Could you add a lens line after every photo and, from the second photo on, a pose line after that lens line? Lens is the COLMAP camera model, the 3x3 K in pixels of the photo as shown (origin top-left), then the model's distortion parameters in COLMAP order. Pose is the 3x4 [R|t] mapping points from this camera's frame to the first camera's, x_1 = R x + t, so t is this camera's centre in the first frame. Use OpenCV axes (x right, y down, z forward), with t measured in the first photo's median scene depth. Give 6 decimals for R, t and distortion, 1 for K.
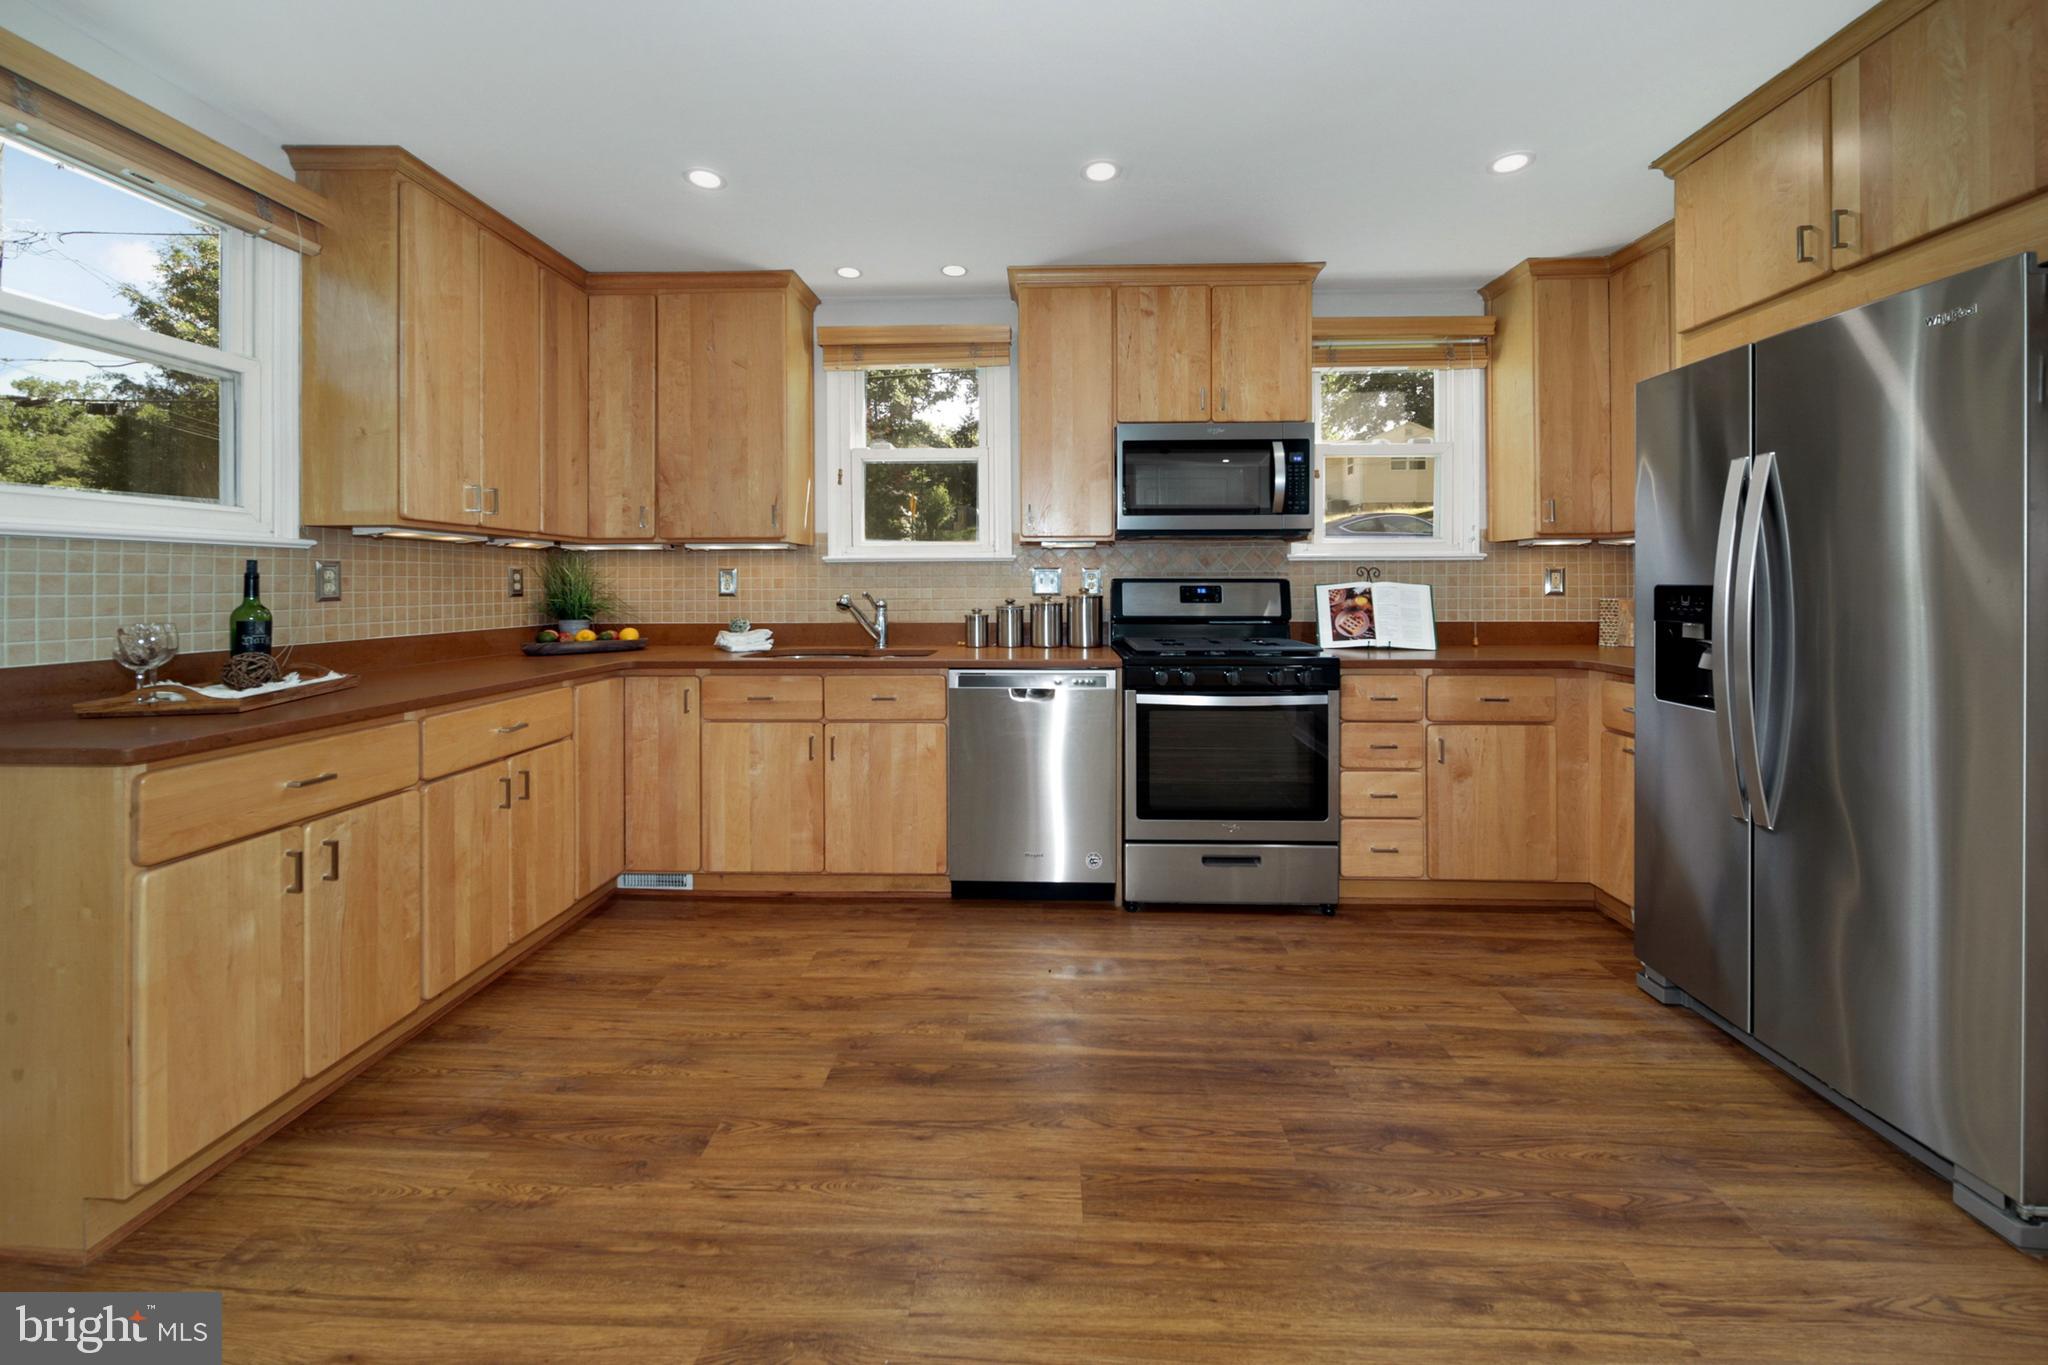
lens RADIAL K [[769.4, 0, 1024.8], [0, 769.4, 580.5], [0, 0, 1]] dist [-0.000478, -0.000921]
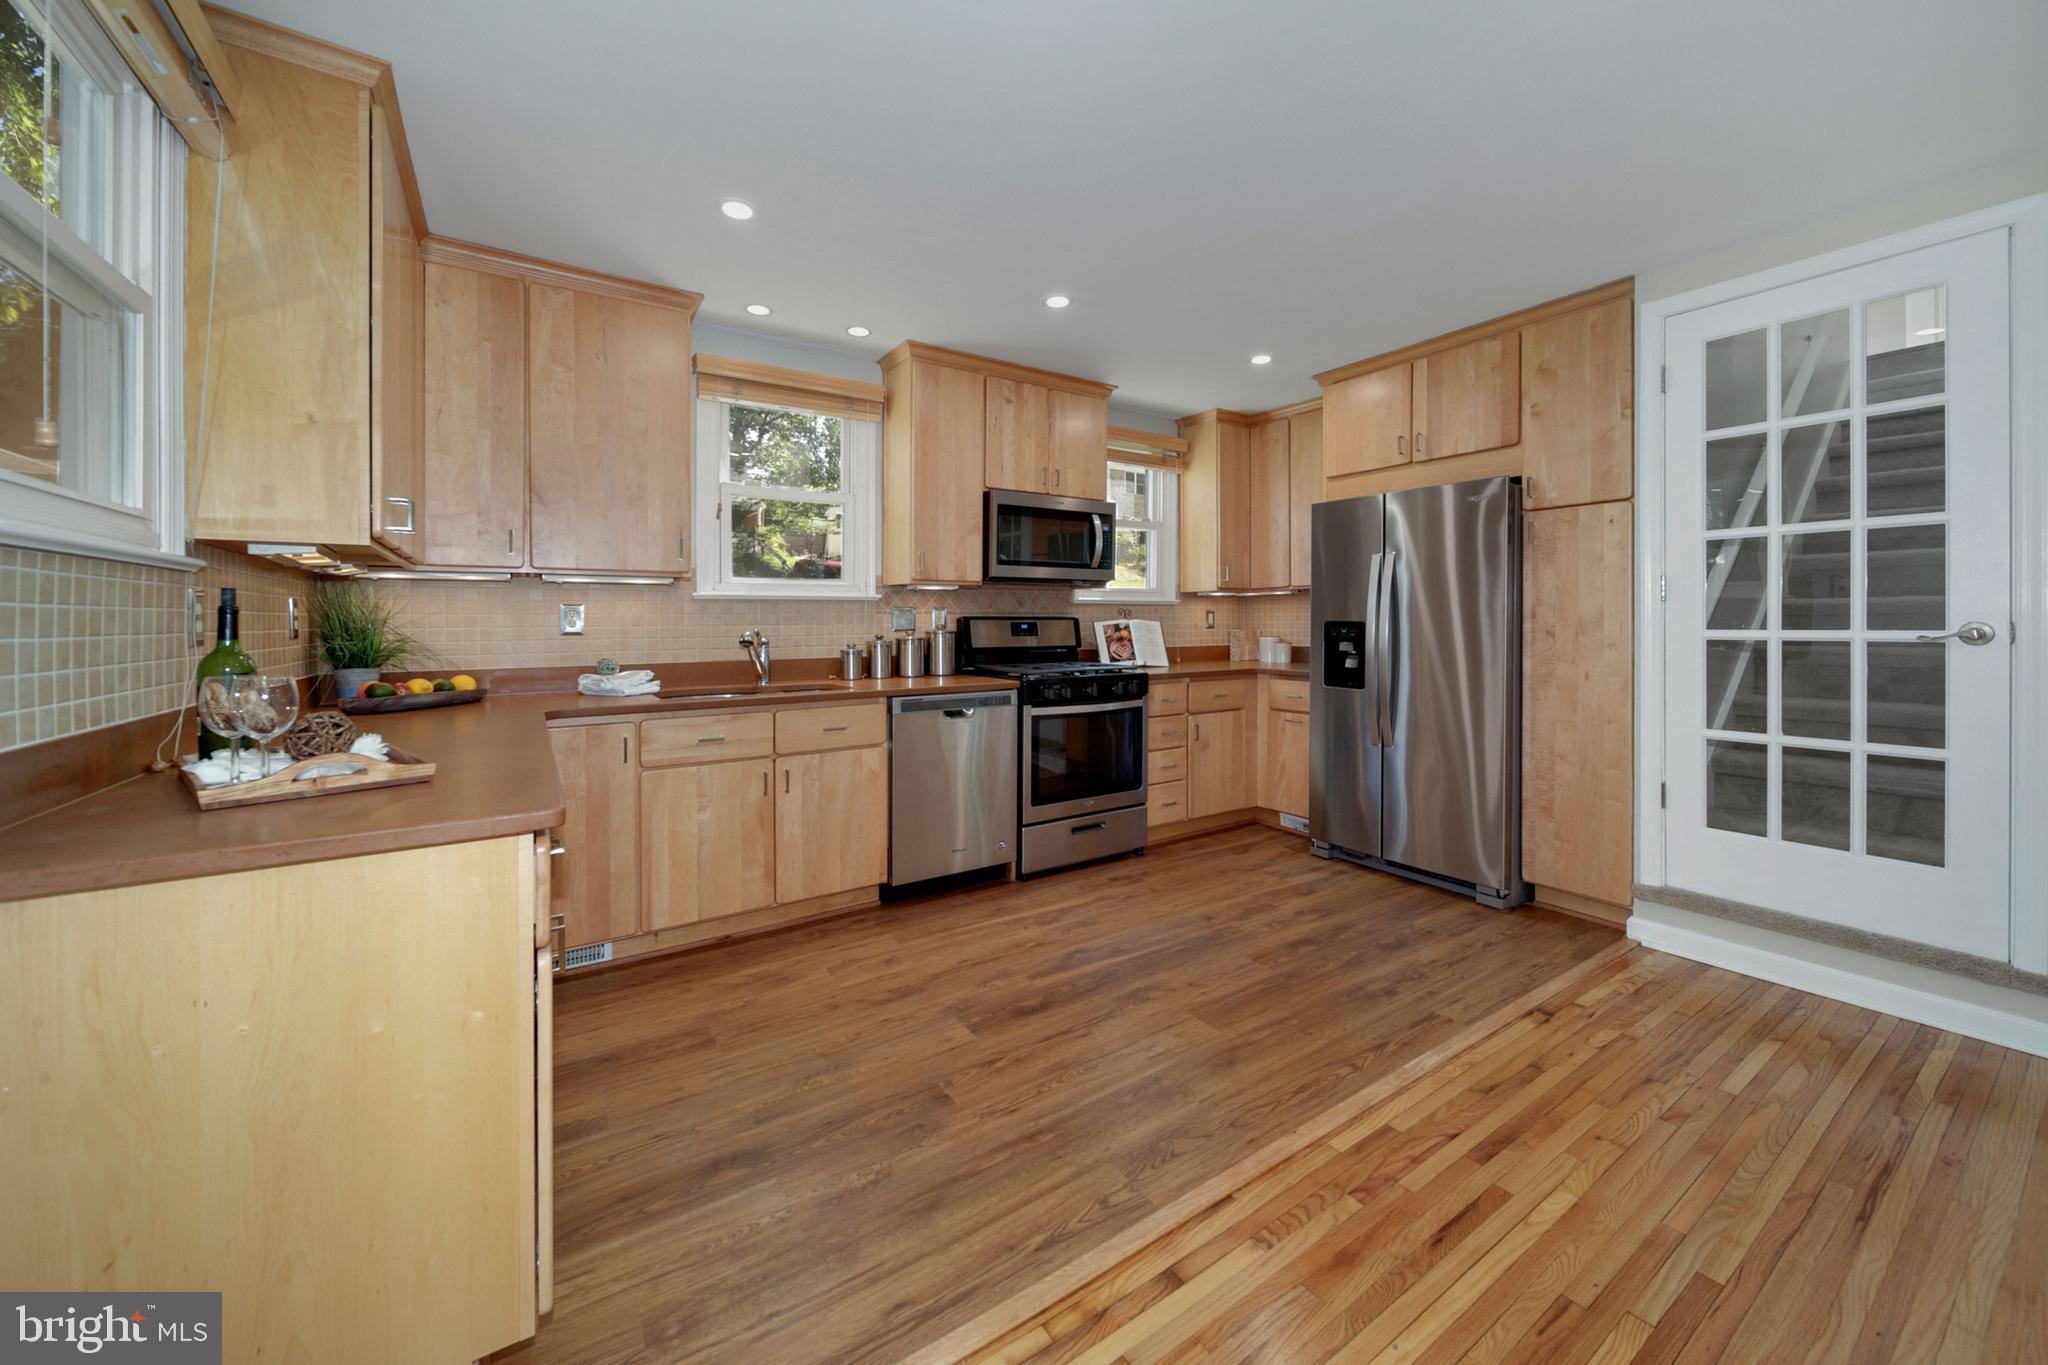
lens RADIAL K [[769.4, 0, 1005.3], [0, 769.4, 622.2], [0, 0, 1]] dist [-0.000478, -0.000921]
pose [[0.814426, -0.001908, 0.580264, -0.608060], [-0.000848, 0.999990, 0.004478, 0.001096], [-0.580266, -0.004138, 0.814416, -0.003671]]
